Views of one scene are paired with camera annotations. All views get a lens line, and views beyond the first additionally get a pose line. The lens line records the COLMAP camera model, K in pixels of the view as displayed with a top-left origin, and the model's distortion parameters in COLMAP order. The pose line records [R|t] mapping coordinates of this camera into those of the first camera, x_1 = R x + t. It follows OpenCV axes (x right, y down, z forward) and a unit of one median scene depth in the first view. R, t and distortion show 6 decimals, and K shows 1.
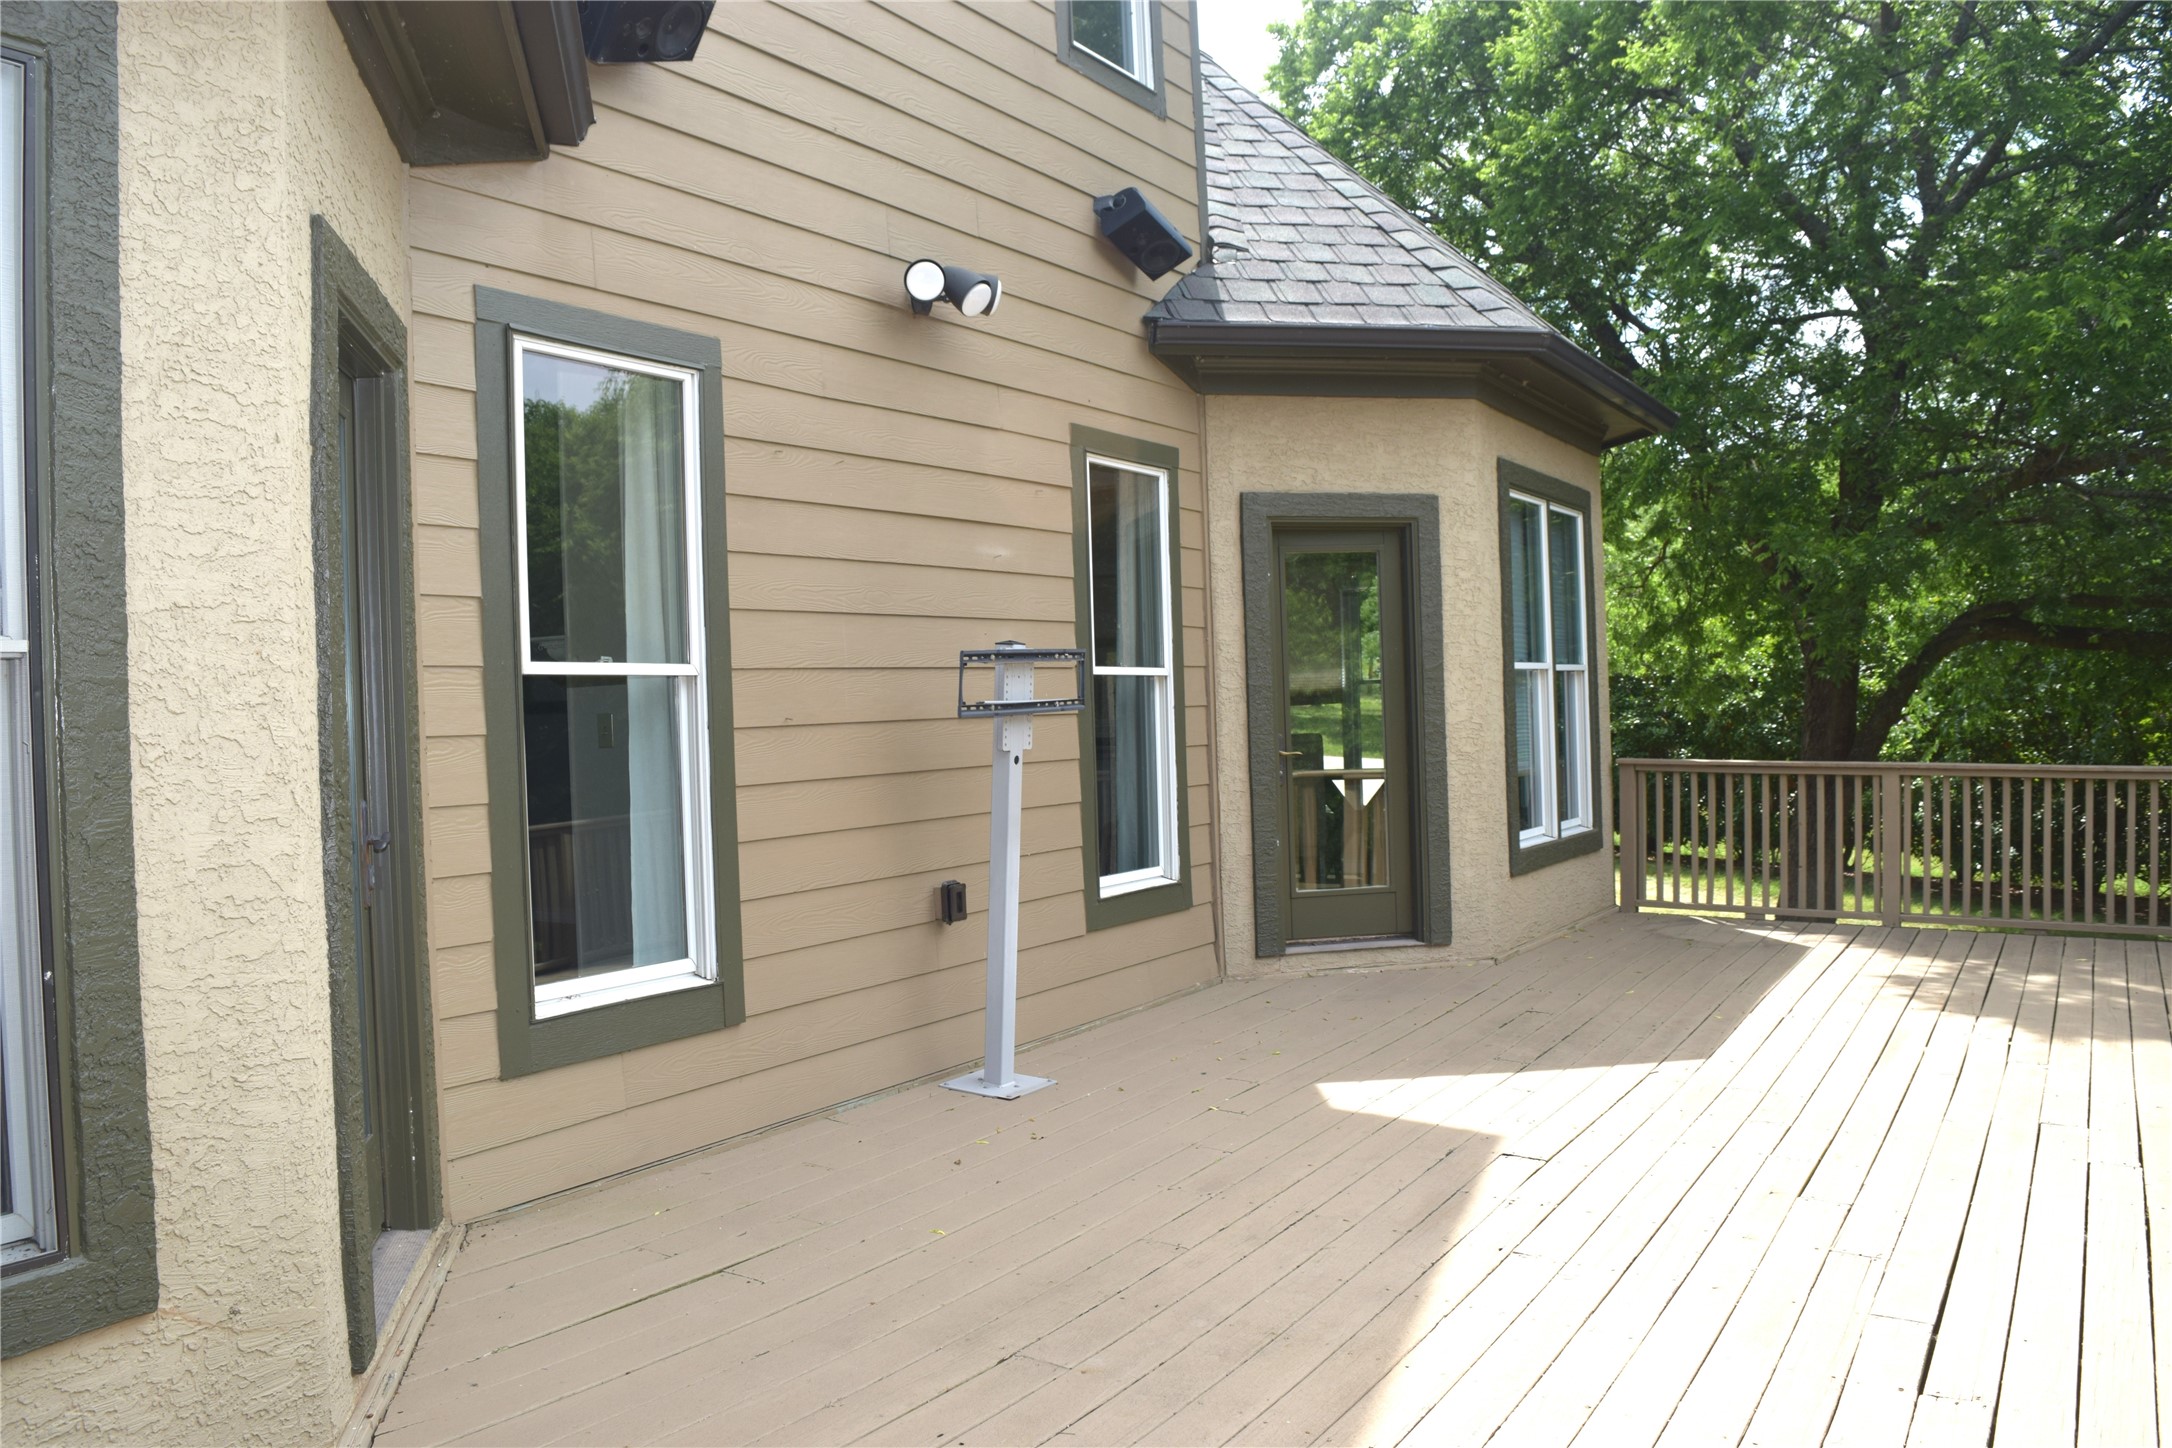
lens RADIAL K [[1716.4, 0, 1070.9], [0, 1716.4, 723.2], [0, 0, 1]] dist [-0.098030, 0.027038]
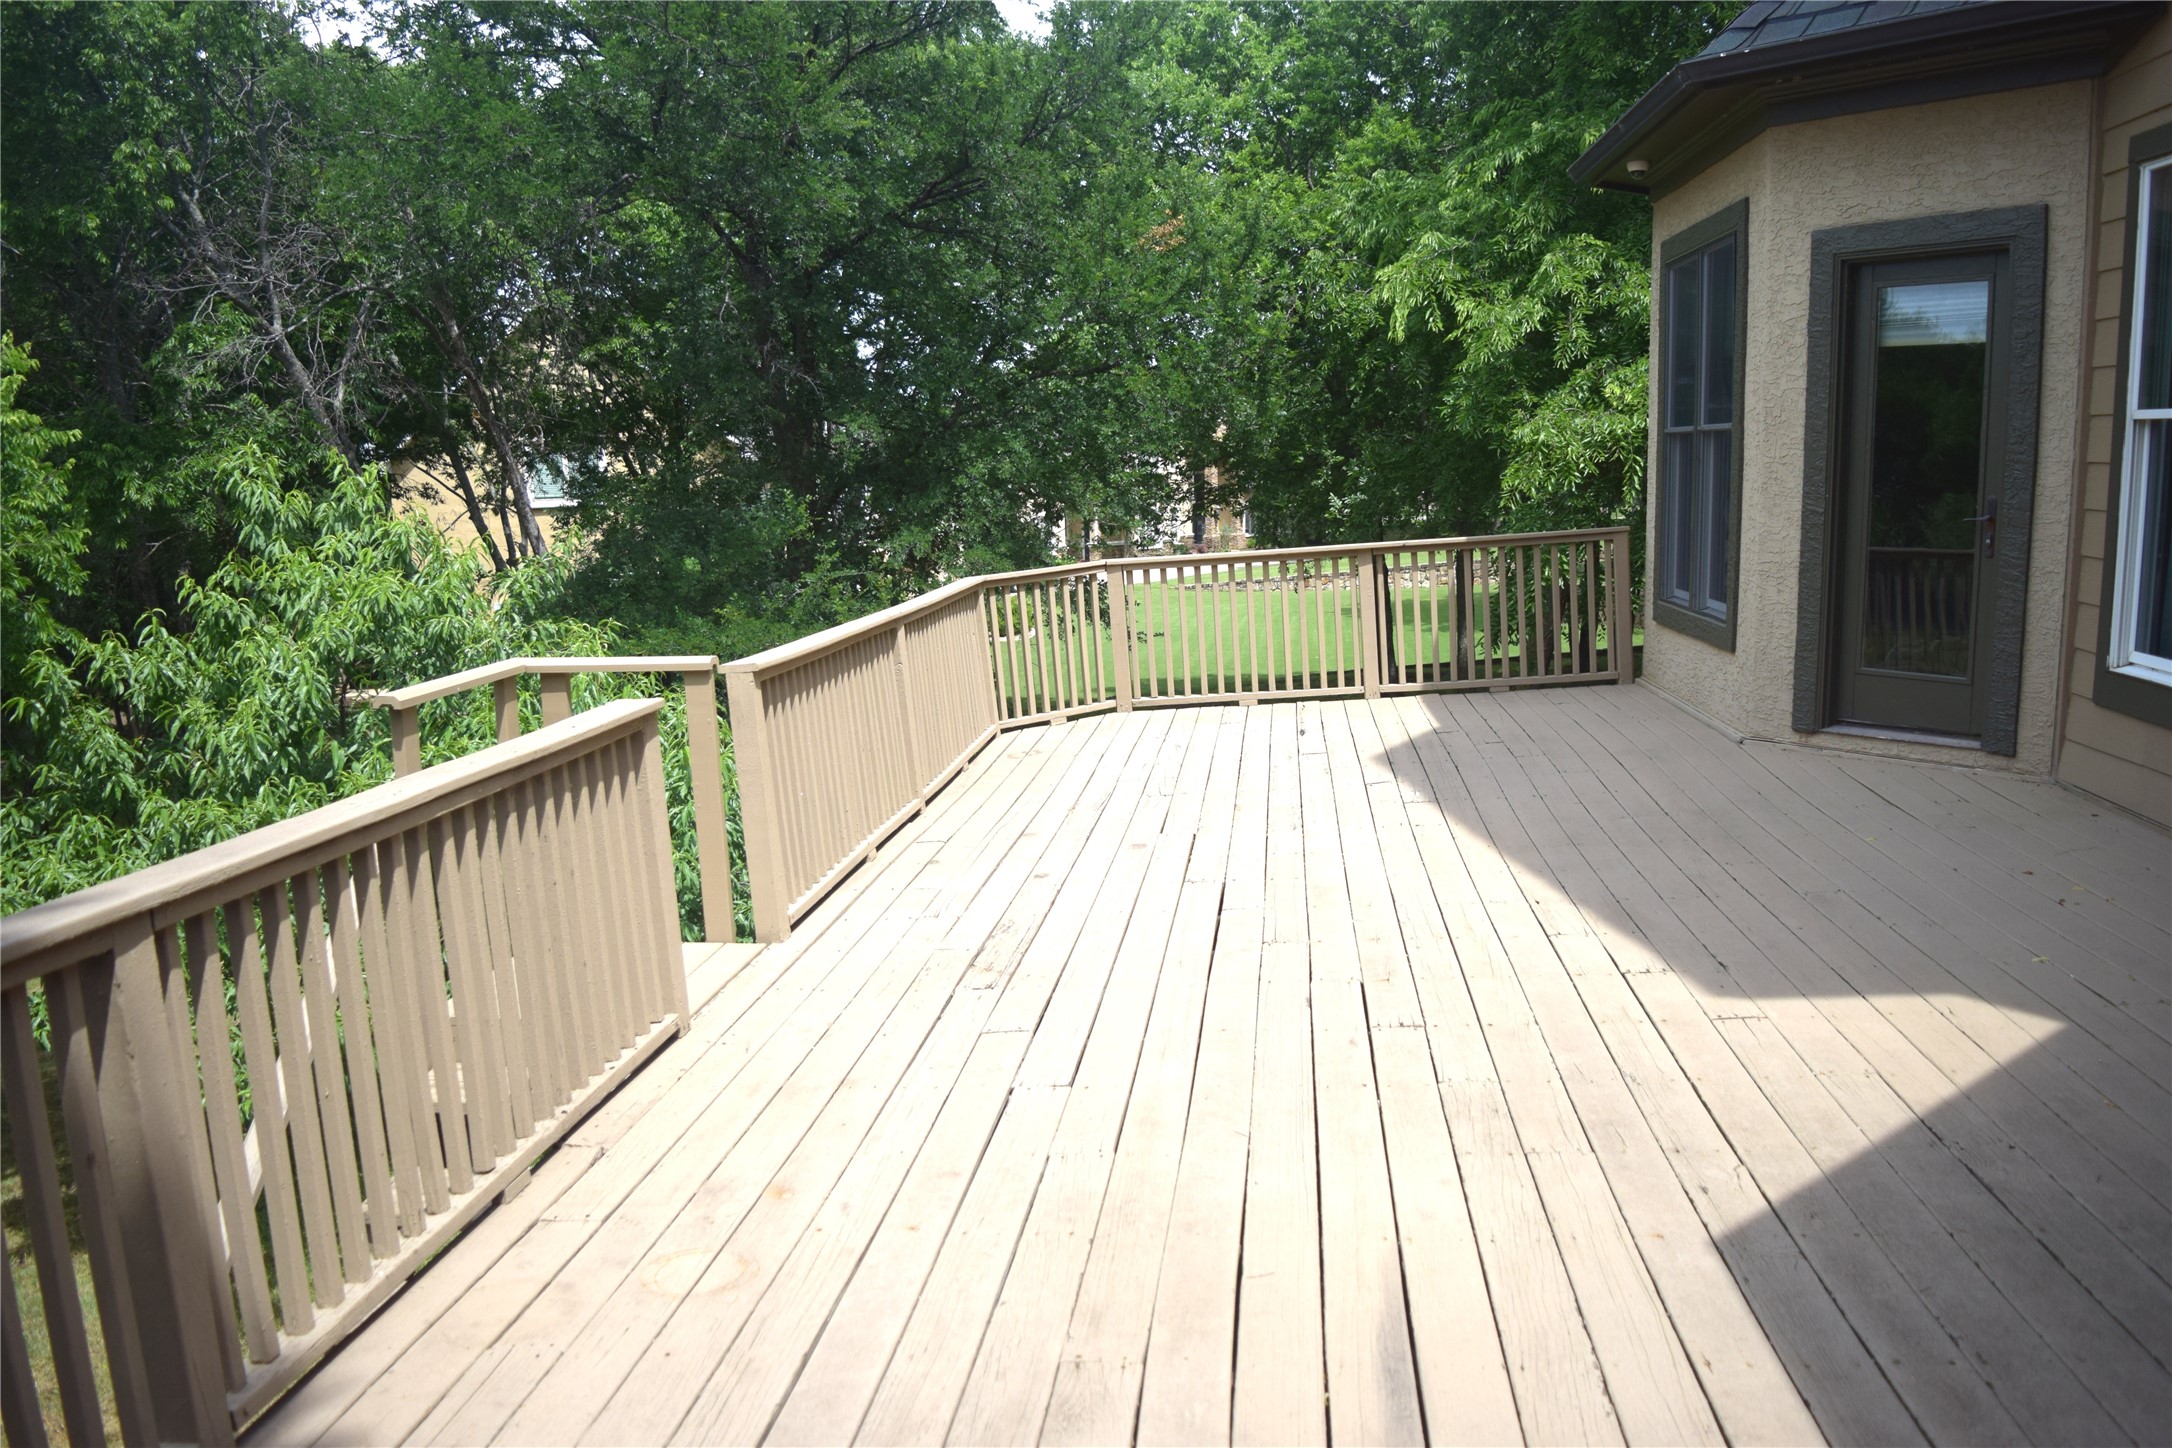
lens RADIAL K [[1716.4, 0, 1084.3], [0, 1716.4, 724.1], [0, 0, 1]] dist [-0.098030, 0.027038]
pose [[-0.904852, 0.109322, -0.411450, 0.567720], [0.040368, 0.984145, 0.172708, -0.029479], [0.423807, 0.139666, -0.894920, 1.047033]]
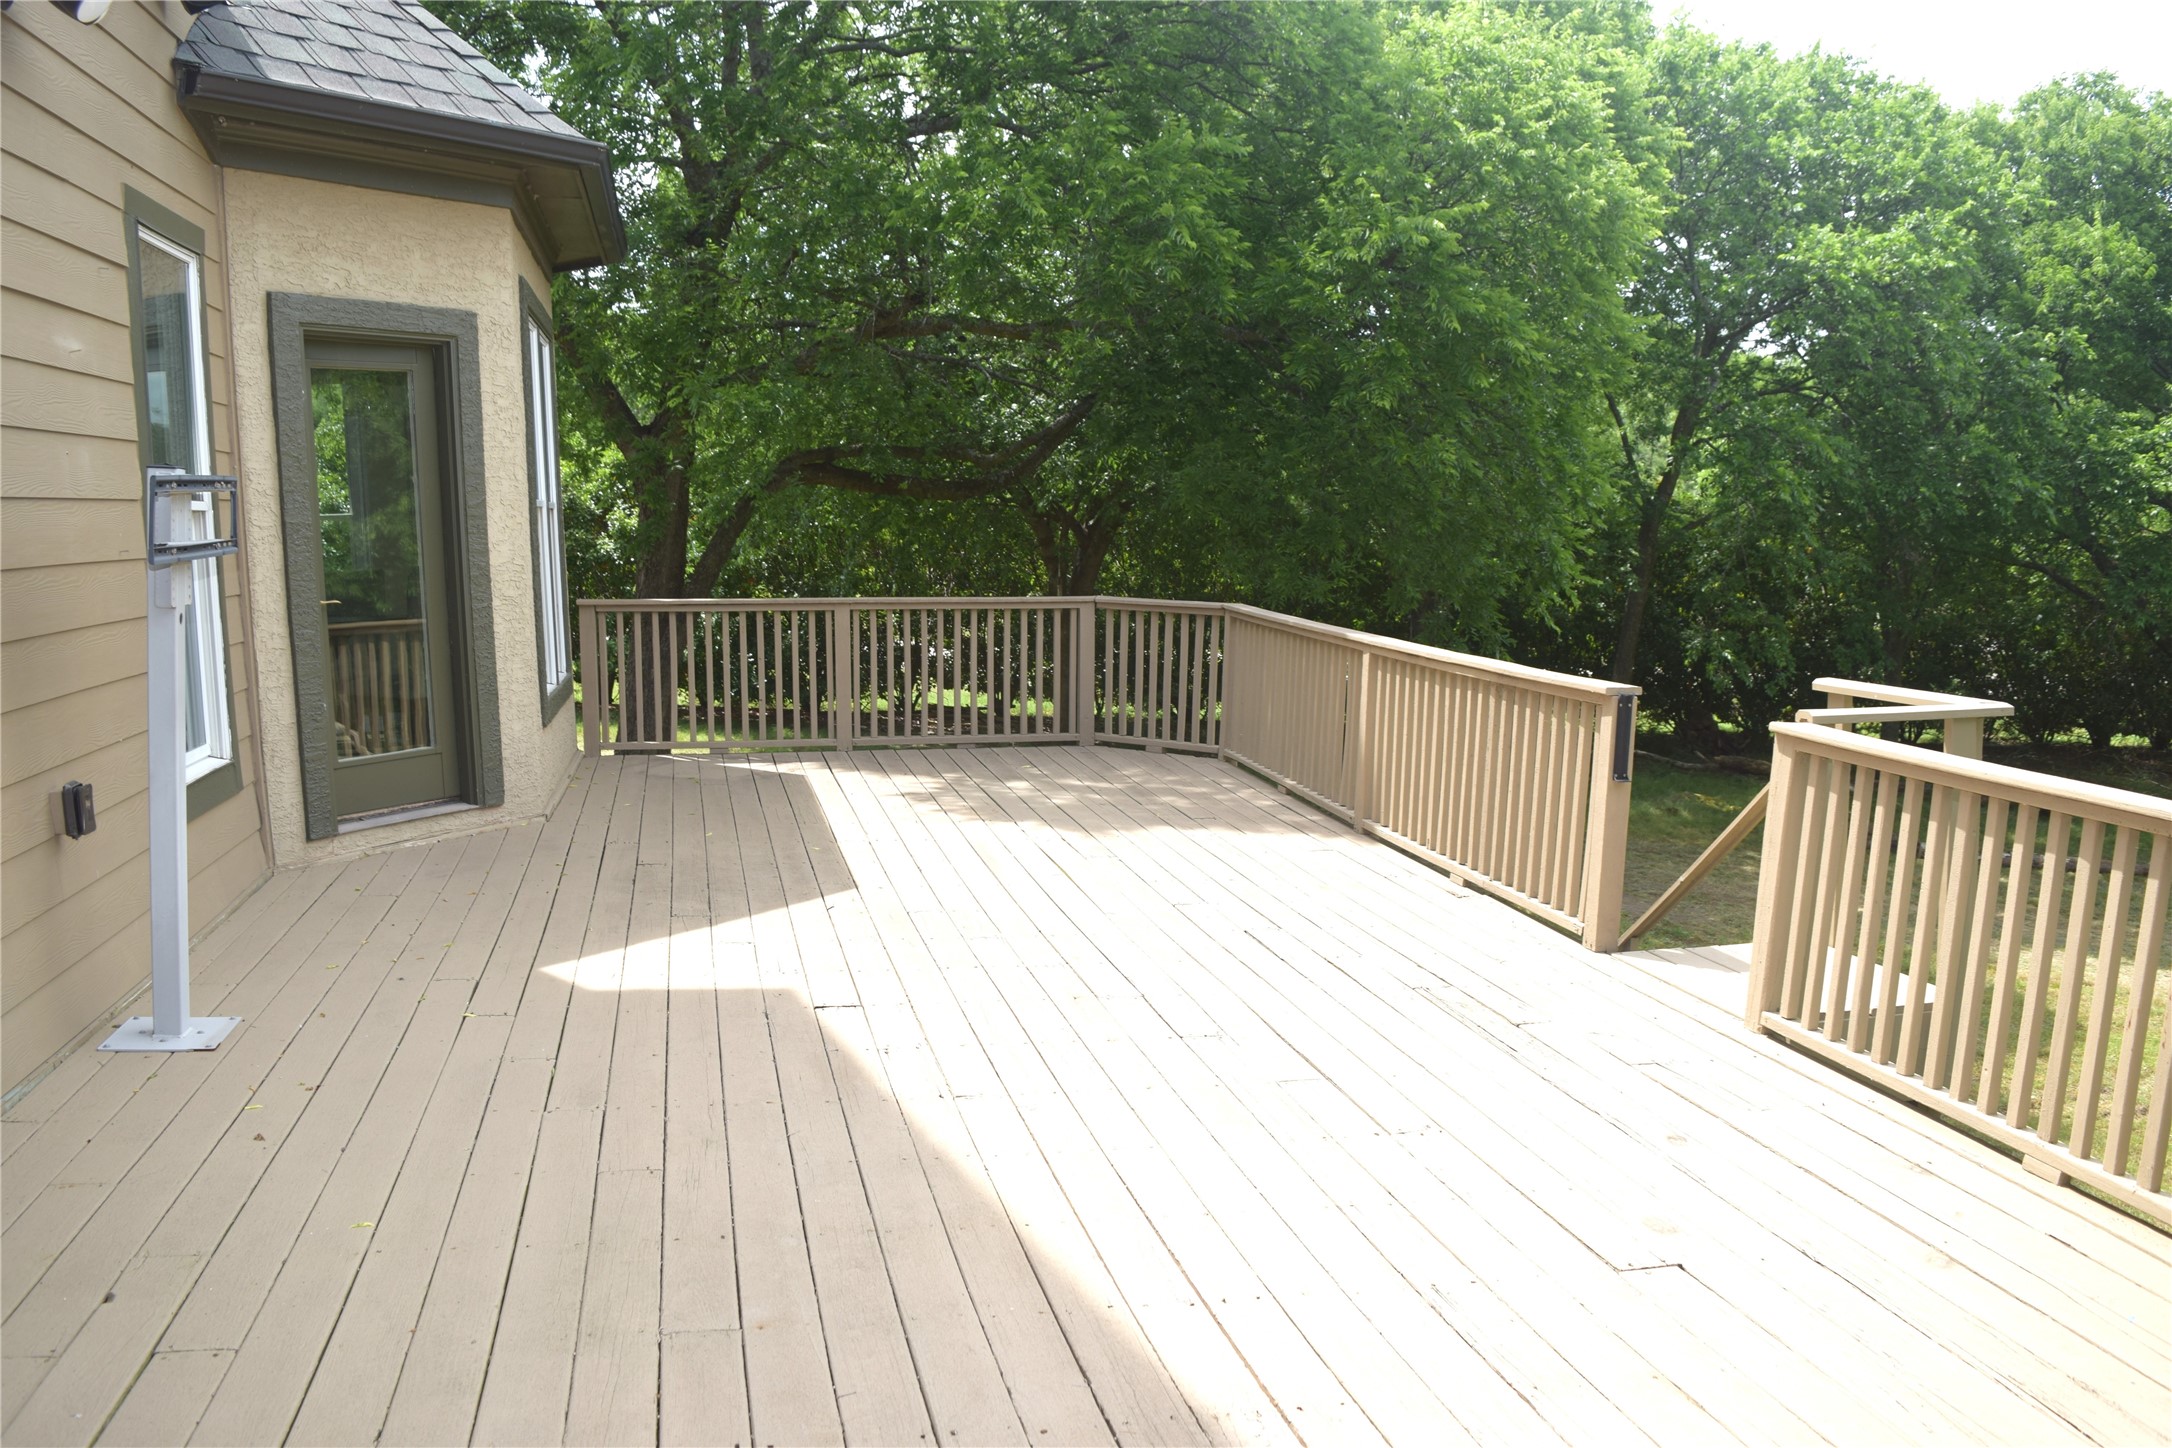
lens RADIAL K [[1716.4, 0, 1081.2], [0, 1716.4, 727.4], [0, 0, 1]] dist [-0.098030, 0.027038]
pose [[0.716311, -0.071856, 0.694072, -0.194002], [0.004480, 0.995137, 0.098401, -0.001459], [-0.697767, -0.067376, 0.713149, 0.127113]]
